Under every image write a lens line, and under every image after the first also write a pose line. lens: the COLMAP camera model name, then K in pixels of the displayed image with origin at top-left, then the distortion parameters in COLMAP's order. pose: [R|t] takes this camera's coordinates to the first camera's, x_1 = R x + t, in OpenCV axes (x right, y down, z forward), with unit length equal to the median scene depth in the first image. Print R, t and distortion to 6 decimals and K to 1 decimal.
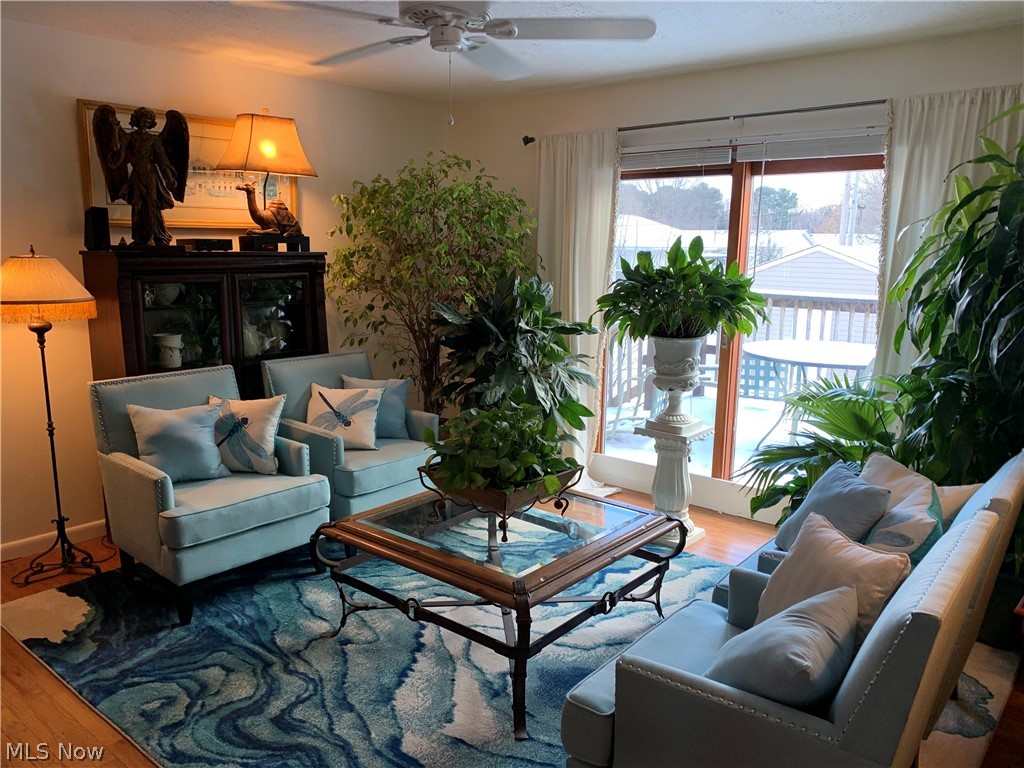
lens RADIAL K [[768.0, 0, 512.8], [0, 768.0, 392.7], [0, 0, 1]] dist [0.041490, -0.043660]
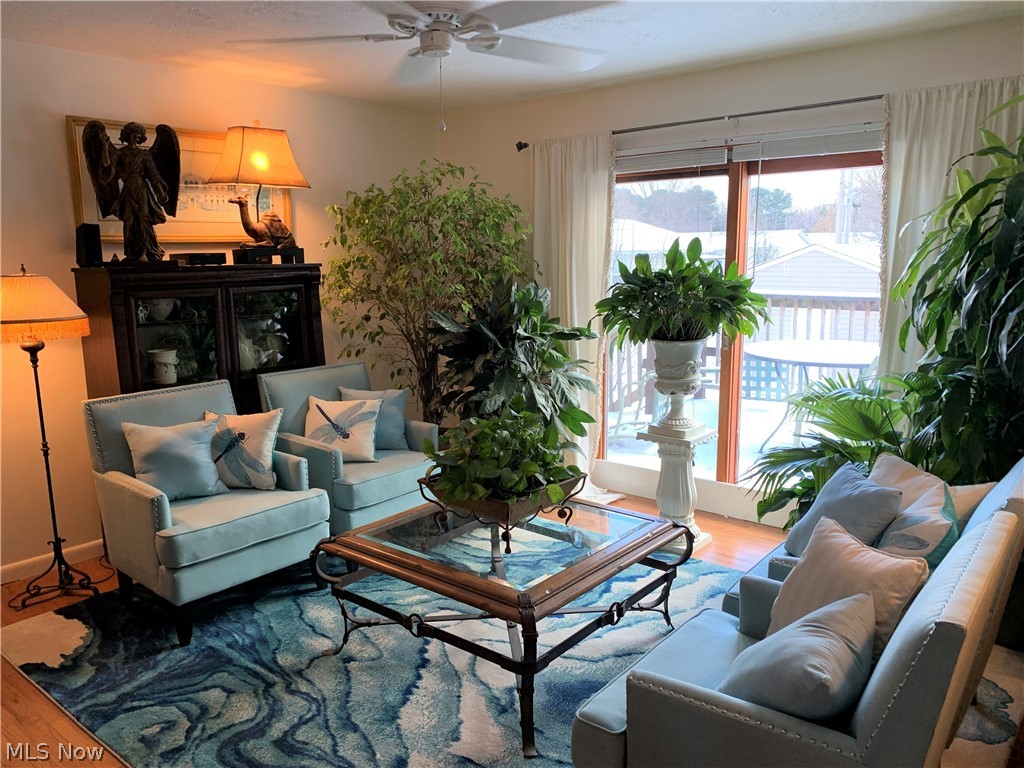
lens RADIAL K [[768.7, 0, 509.0], [0, 768.7, 390.7], [0, 0, 1]] dist [0.038594, -0.042944]
pose [[0.999682, -0.024883, -0.004207, -0.000233], [0.024833, 0.999624, -0.011631, -0.001422], [0.004494, 0.011523, 0.999924, 0.013848]]
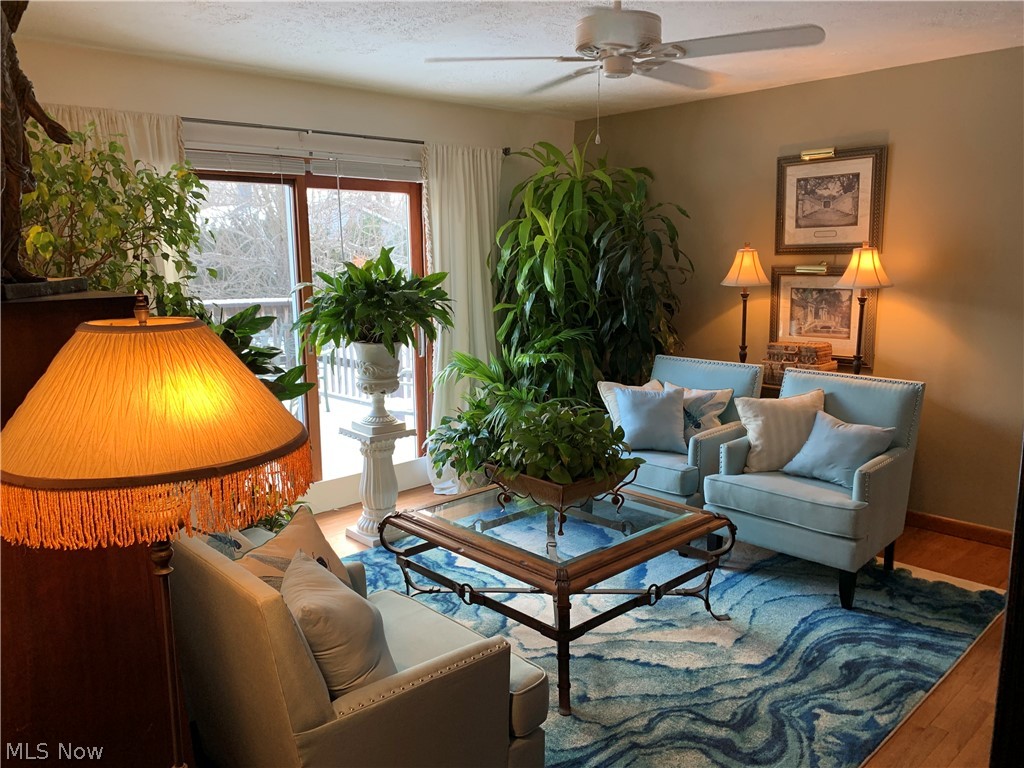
lens RADIAL K [[768.6, 0, 510.4], [0, 768.6, 389.6], [0, 0, 1]] dist [0.034342, -0.036563]
pose [[0.138311, -0.198246, 0.970345, -0.863295], [0.195796, 0.965897, 0.169429, -0.167991], [-0.970842, 0.166556, 0.172410, 0.715910]]
